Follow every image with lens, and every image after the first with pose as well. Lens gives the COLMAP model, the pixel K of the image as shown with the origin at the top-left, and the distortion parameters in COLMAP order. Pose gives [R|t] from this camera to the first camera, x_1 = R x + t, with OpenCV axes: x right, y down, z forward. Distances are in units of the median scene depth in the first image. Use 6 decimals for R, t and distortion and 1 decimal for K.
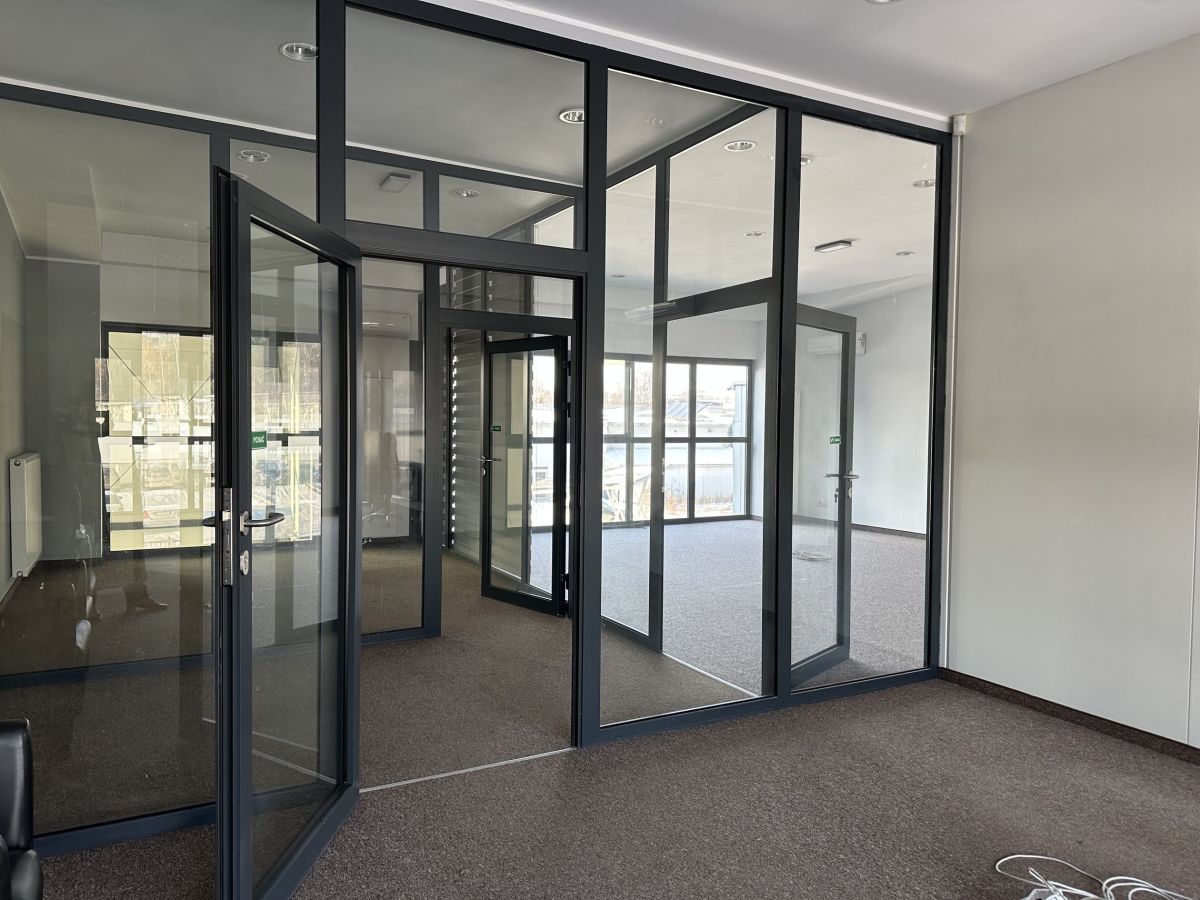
lens RADIAL K [[854.8, 0, 600.6], [0, 854.8, 442.4], [0, 0, 1]] dist [0.060845, -0.054275]
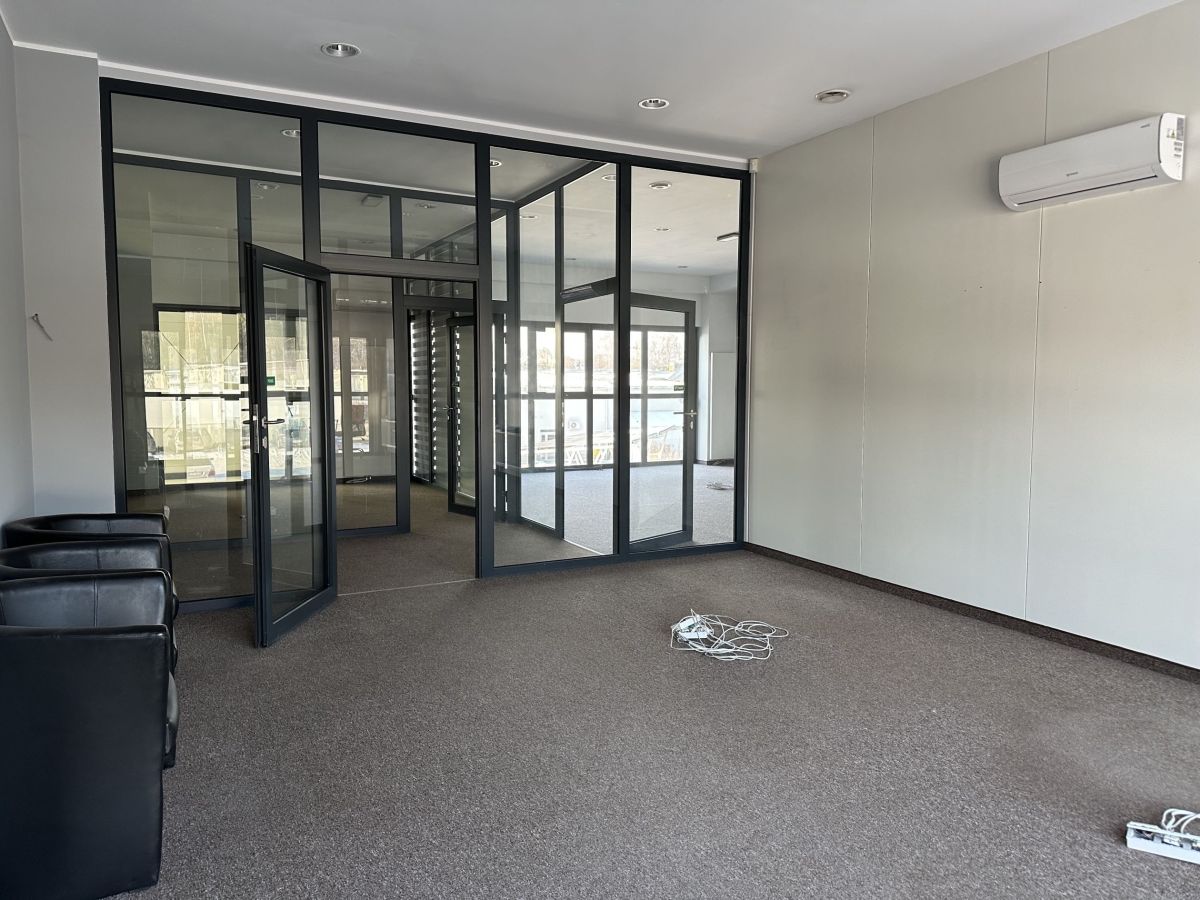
lens RADIAL K [[854.8, 0, 600.6], [0, 854.8, 442.4], [0, 0, 1]] dist [0.060845, -0.054275]
pose [[0.999621, -0.007875, -0.026377, 0.189888], [0.008931, 0.999154, 0.040143, 0.031776], [0.026039, -0.040363, 0.998846, -0.442094]]
